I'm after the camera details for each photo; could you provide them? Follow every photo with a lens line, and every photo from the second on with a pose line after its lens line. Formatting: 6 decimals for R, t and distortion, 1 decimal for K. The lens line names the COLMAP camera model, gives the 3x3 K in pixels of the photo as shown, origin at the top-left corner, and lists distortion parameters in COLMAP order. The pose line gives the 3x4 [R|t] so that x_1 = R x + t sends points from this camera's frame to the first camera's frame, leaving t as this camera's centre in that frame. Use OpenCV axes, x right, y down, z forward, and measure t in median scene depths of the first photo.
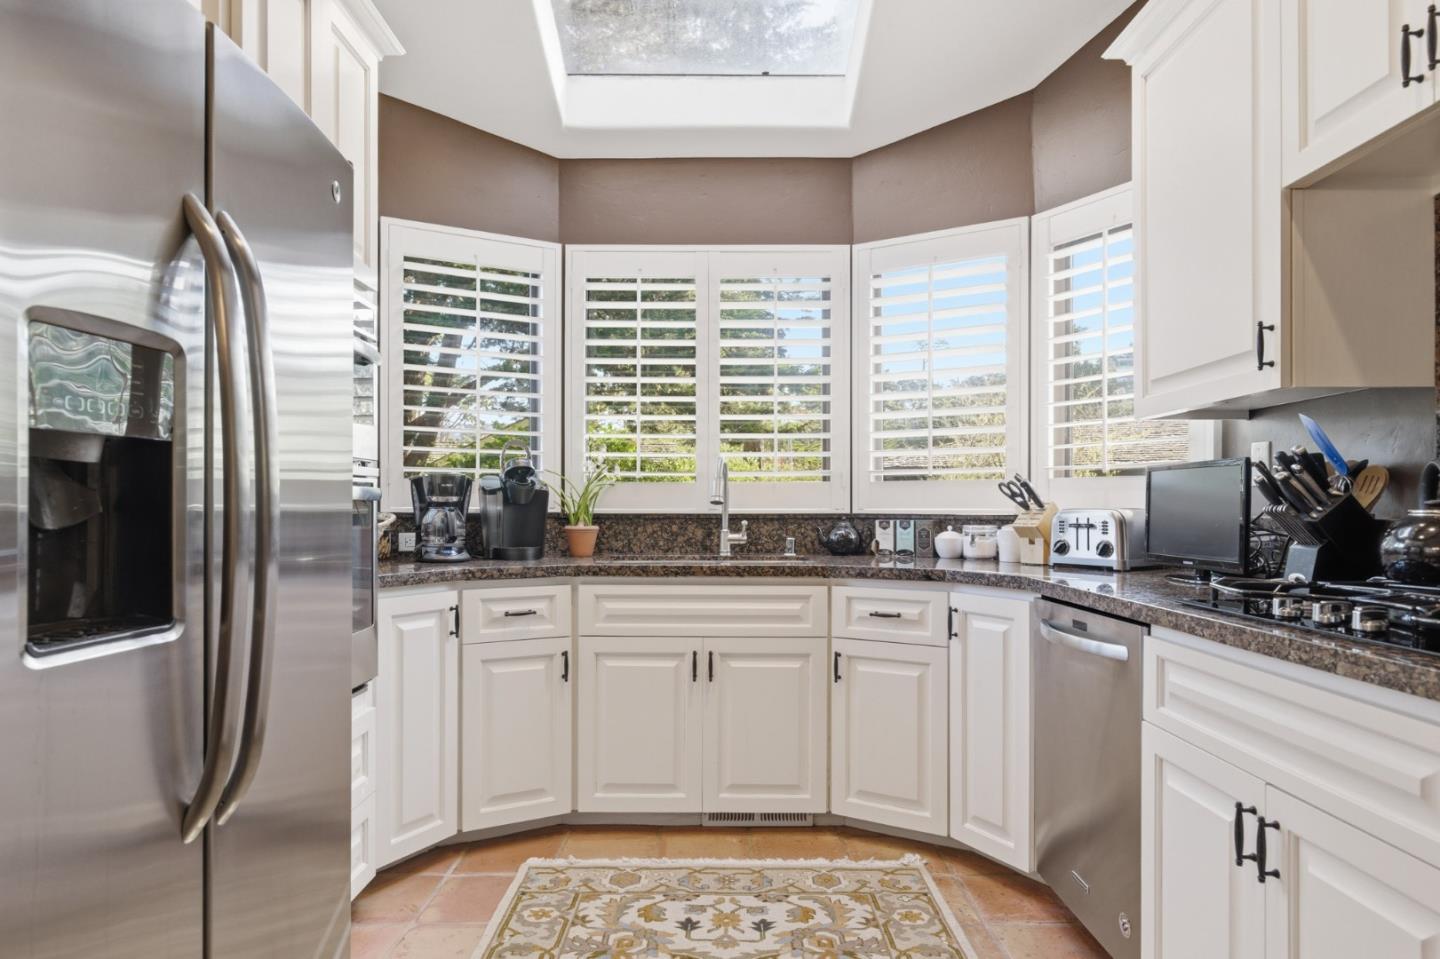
lens RADIAL K [[734.5, 0, 727.5], [0, 734.5, 494.0], [0, 0, 1]] dist [-0.000414, 0.000980]
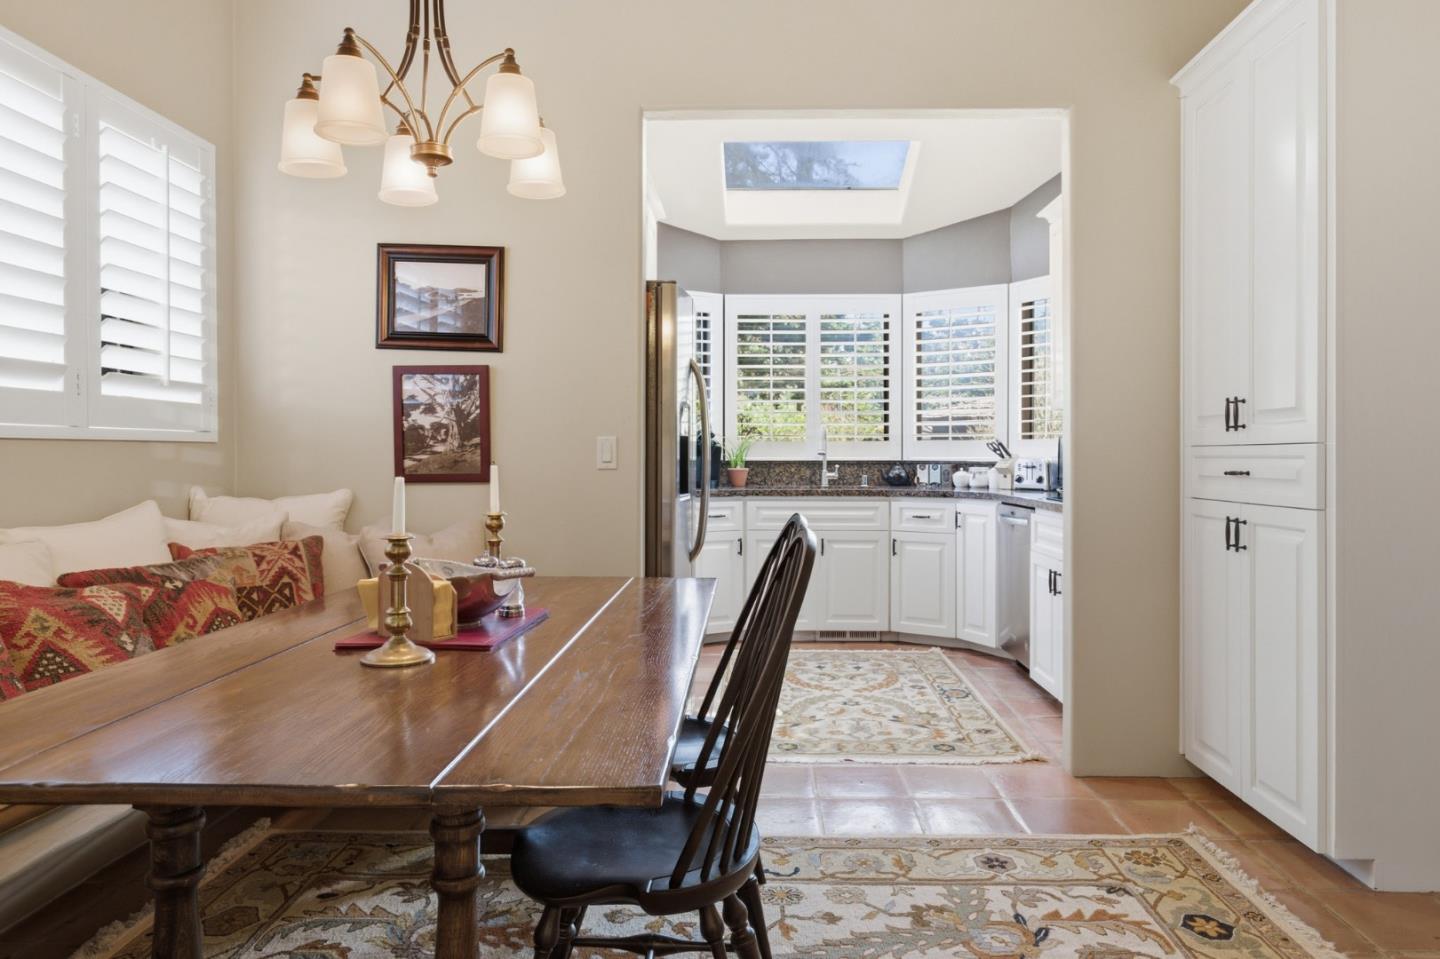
lens RADIAL K [[861.9, 0, 732.0], [0, 861.9, 443.8], [0, 0, 1]] dist [-0.021576, -0.001235]
pose [[0.999692, -0.000661, -0.024812, -0.182272], [0.000760, 0.999992, 0.003976, -0.020841], [0.024809, -0.003994, 0.999684, -1.037241]]
